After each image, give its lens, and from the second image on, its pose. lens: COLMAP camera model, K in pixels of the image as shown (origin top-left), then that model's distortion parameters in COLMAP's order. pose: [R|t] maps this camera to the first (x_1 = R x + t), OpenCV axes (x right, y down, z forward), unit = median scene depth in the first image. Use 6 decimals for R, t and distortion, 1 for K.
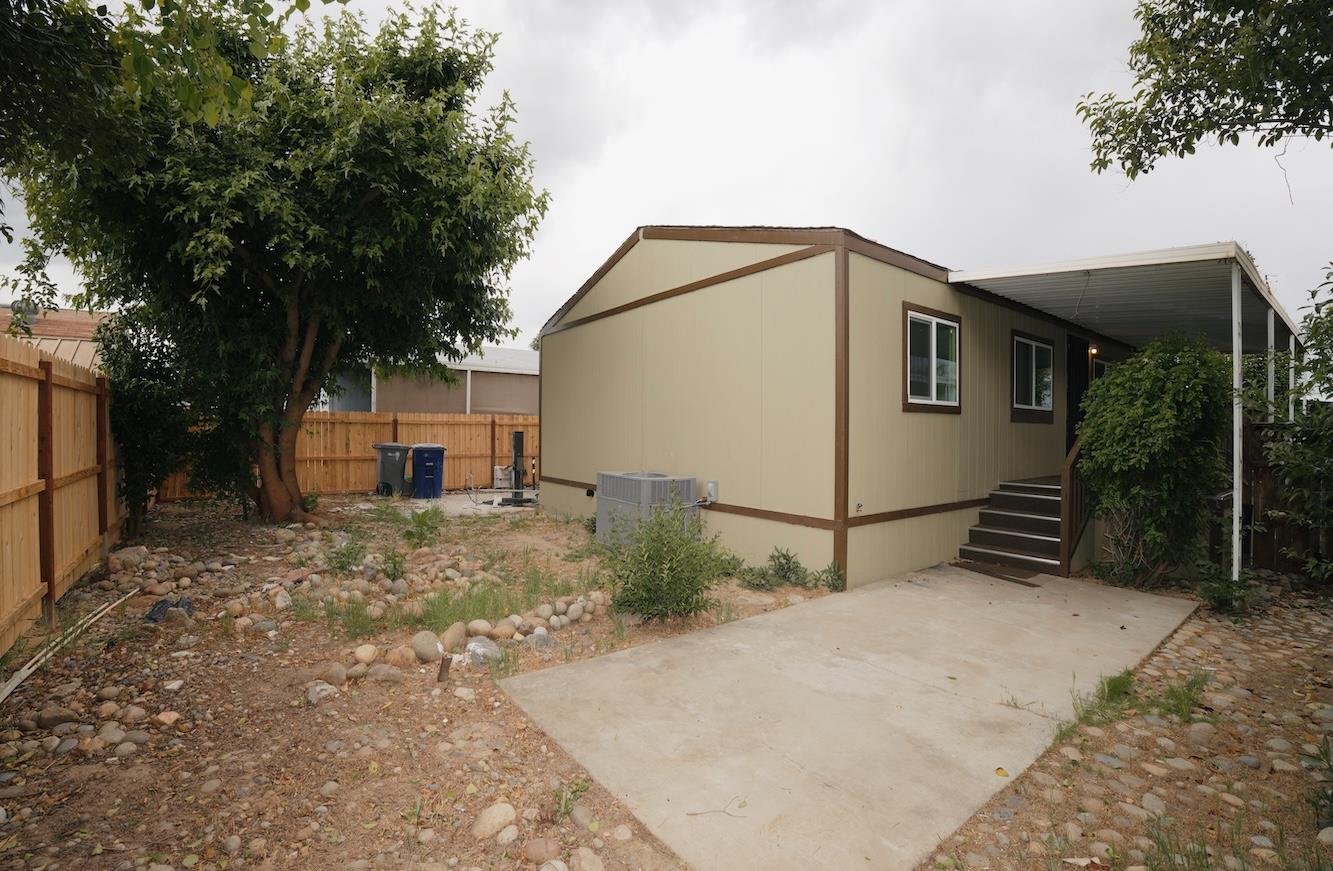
lens RADIAL K [[578.8, 0, 666.5], [0, 578.8, 435.5], [0, 0, 1]] dist [-0.075380, 0.018541]
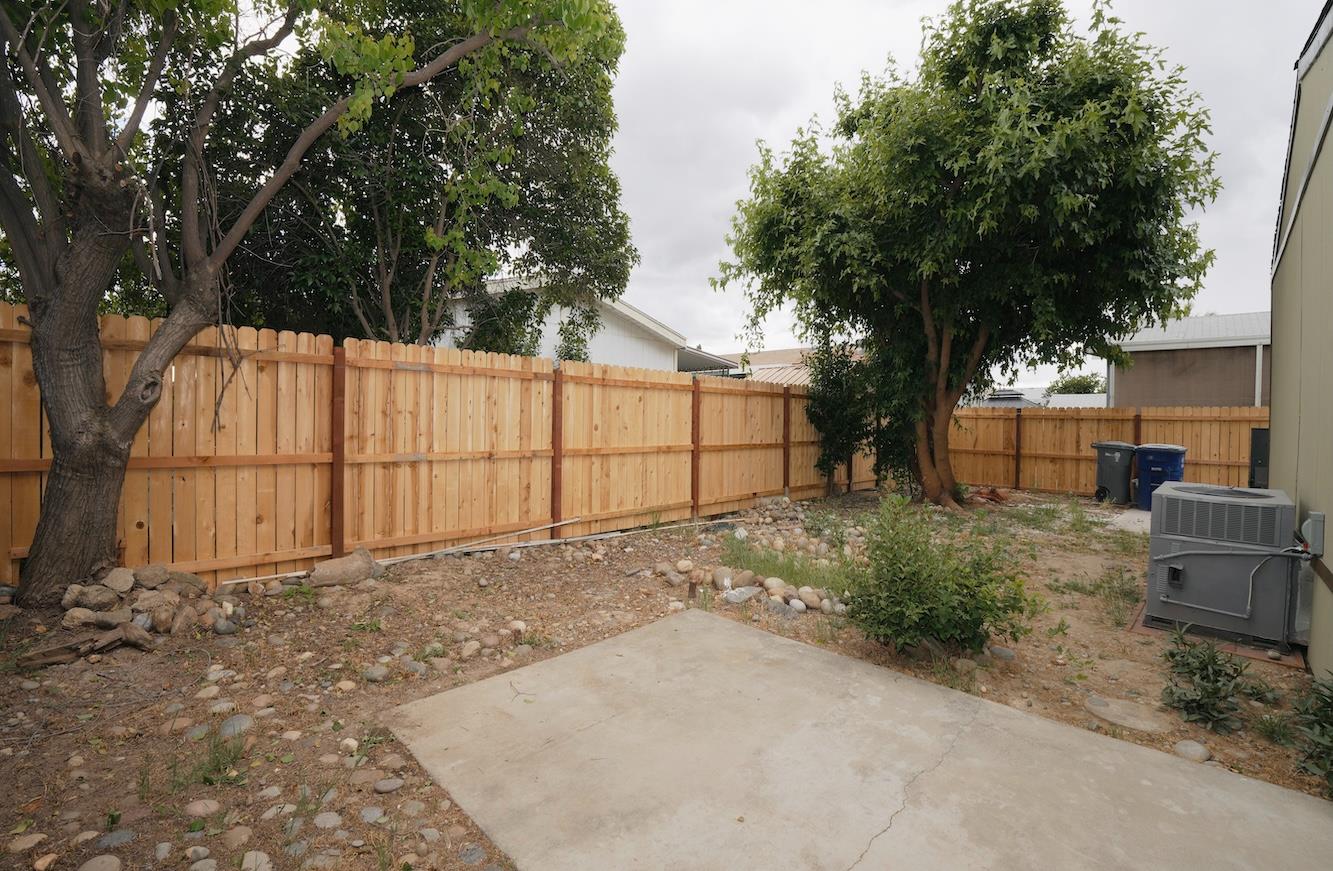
lens RADIAL K [[578.8, 0, 666.5], [0, 578.8, 435.5], [0, 0, 1]] dist [-0.075380, 0.018541]
pose [[0.136777, 0.015008, -0.990488, 0.749479], [-0.024242, 0.999637, 0.011799, 0.029332], [0.990305, 0.022397, 0.137091, 0.598232]]
